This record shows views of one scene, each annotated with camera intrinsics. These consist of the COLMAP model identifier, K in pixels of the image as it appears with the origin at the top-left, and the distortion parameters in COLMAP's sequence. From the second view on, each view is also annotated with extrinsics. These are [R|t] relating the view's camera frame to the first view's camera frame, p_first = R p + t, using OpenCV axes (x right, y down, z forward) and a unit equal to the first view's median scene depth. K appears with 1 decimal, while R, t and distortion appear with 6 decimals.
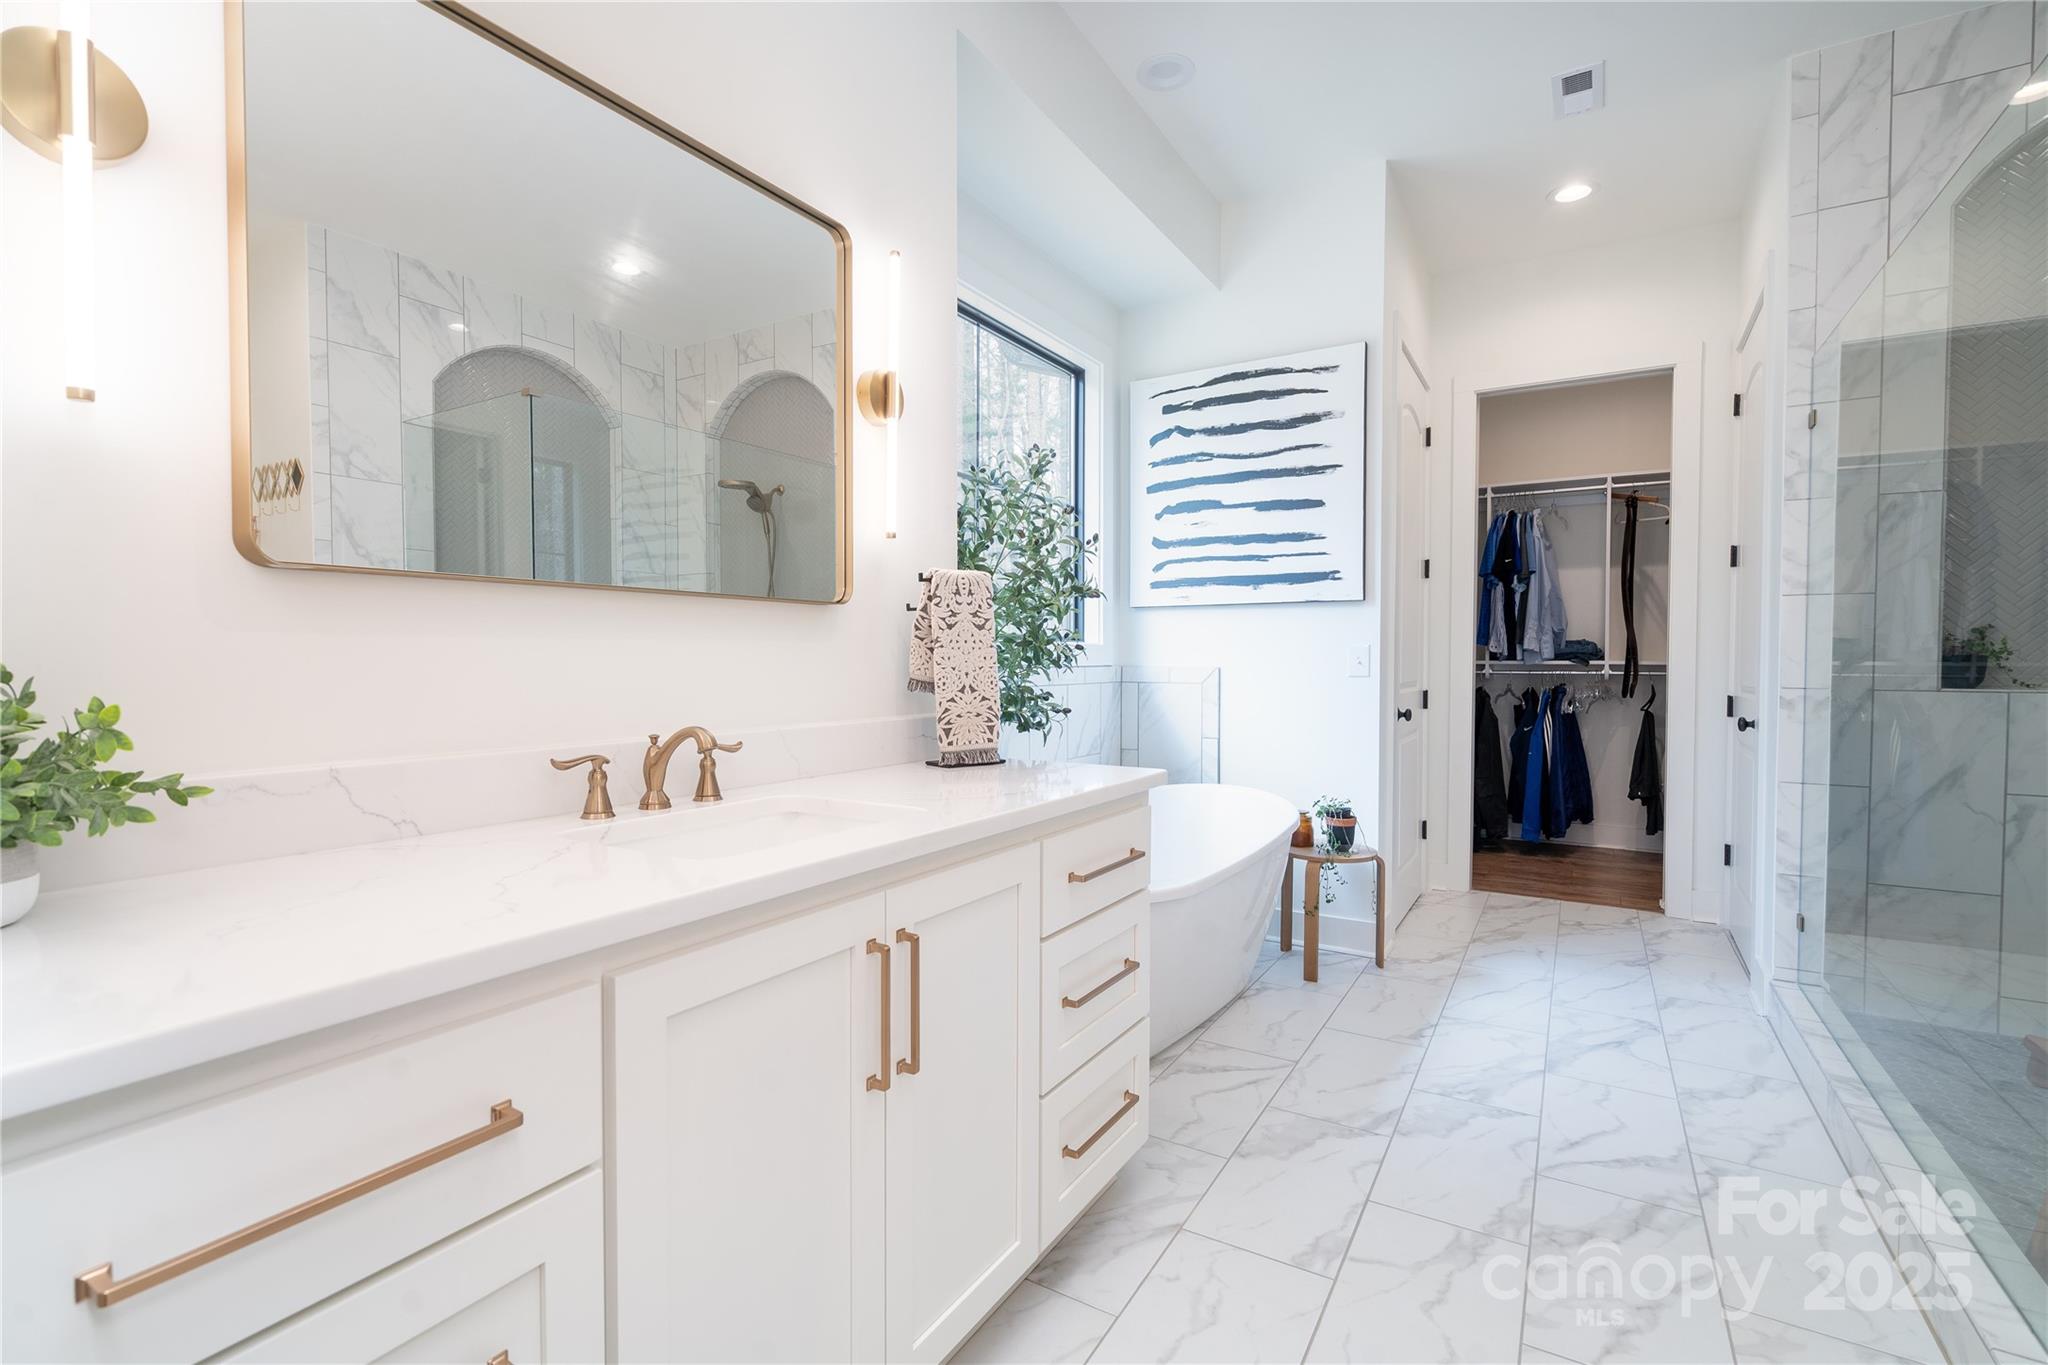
lens RADIAL K [[937.1, 0, 970.4], [0, 937.1, 687.6], [0, 0, 1]] dist [-0.013345, 0.002644]
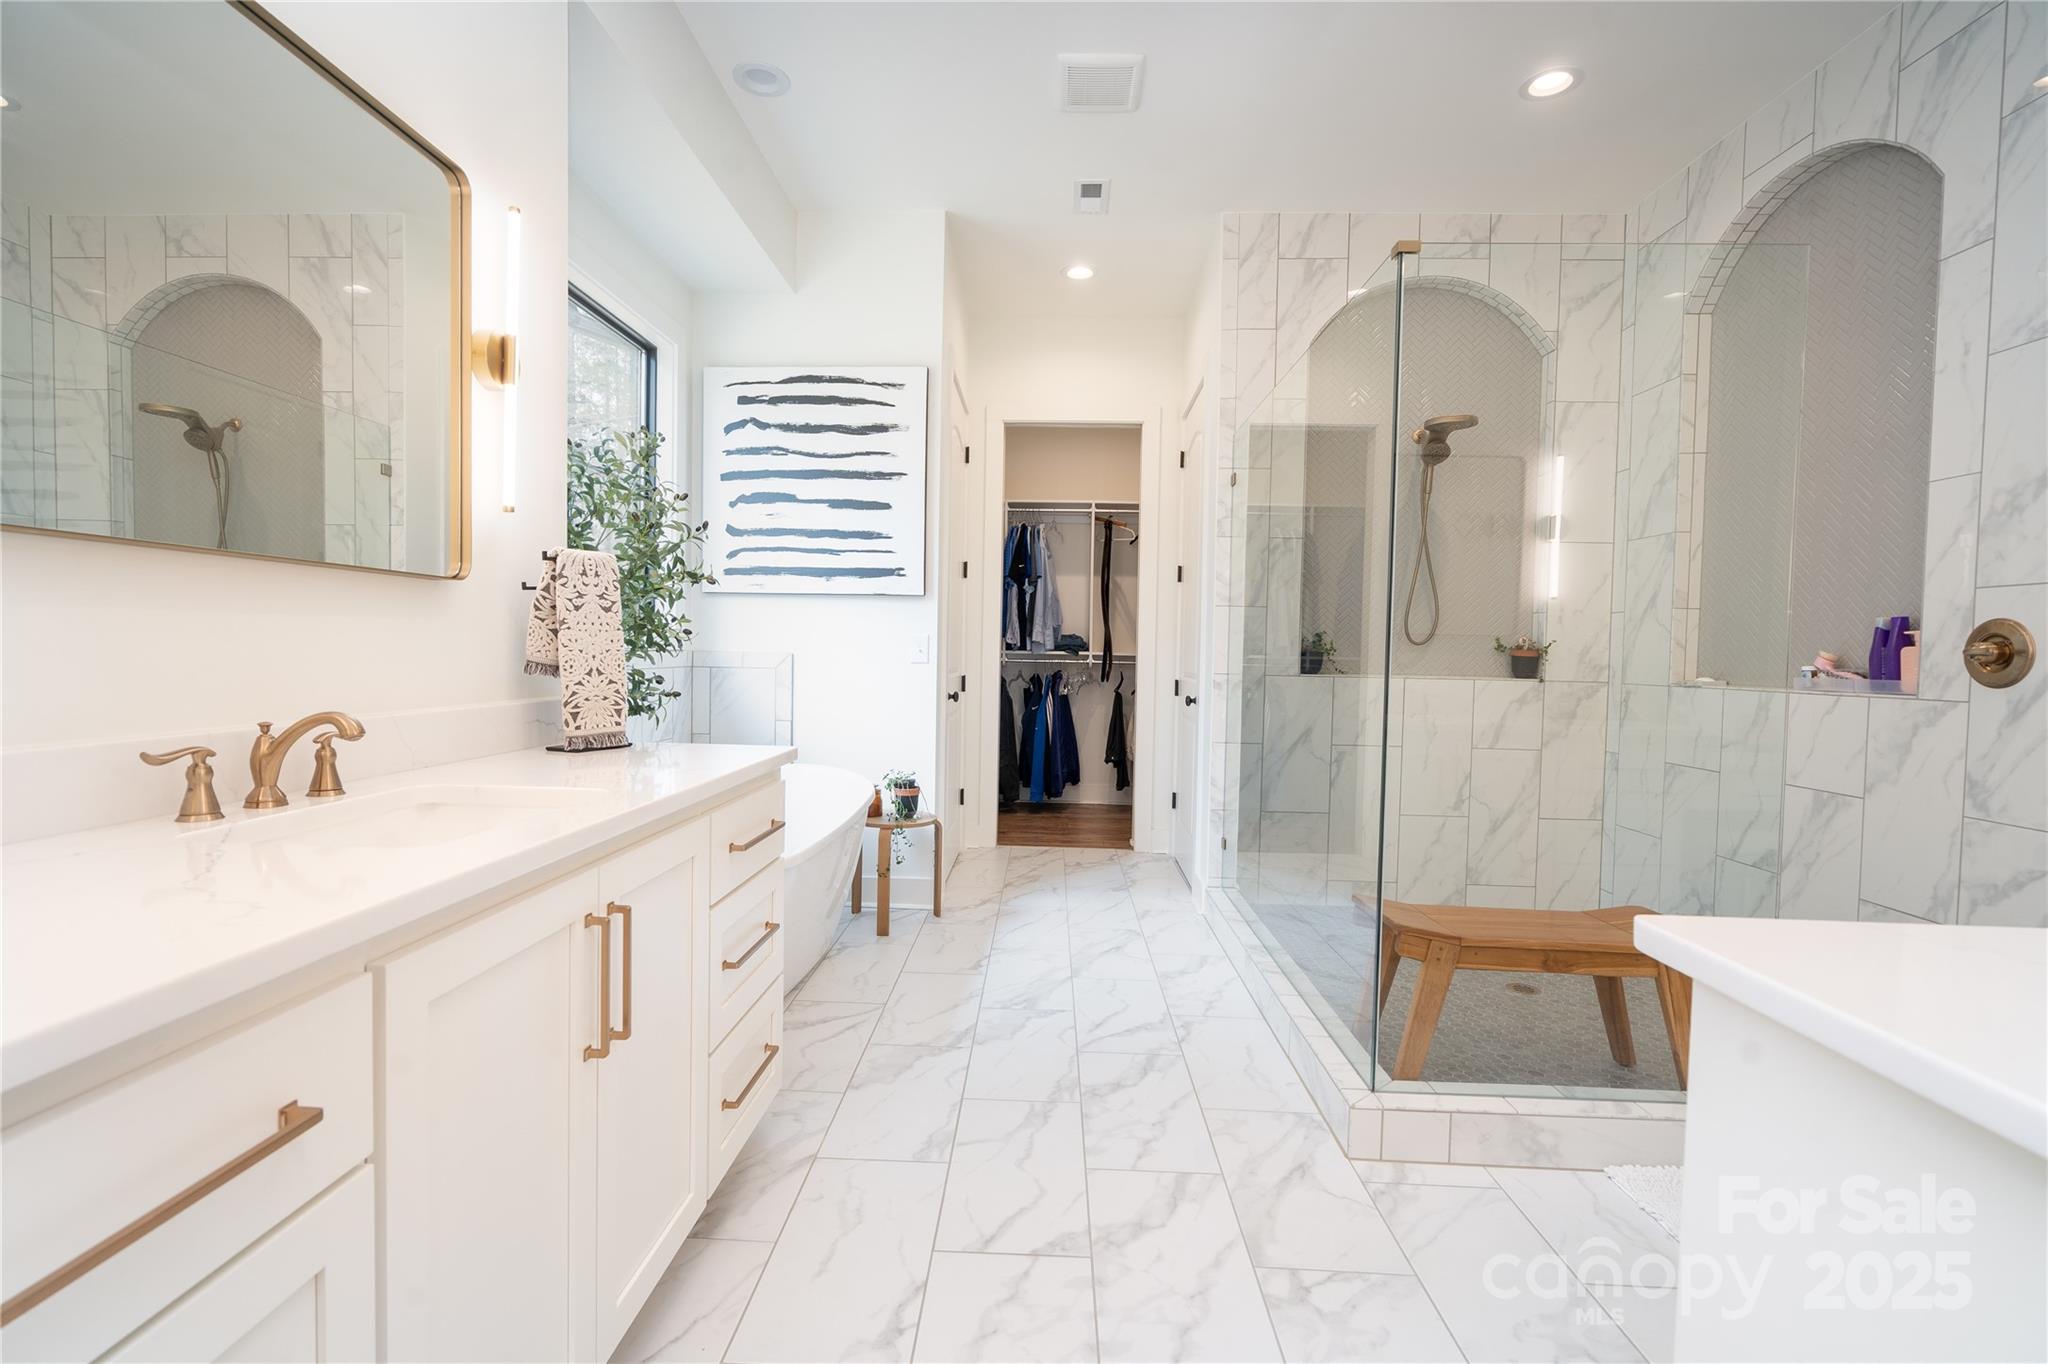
lens RADIAL K [[937.1, 0, 989.2], [0, 937.1, 685.3], [0, 0, 1]] dist [-0.013345, 0.002644]
pose [[0.873010, -0.003117, 0.487693, -0.104431], [-0.003149, 0.999923, 0.012028, 0.001916], [-0.487693, -0.012037, 0.872932, -0.050936]]
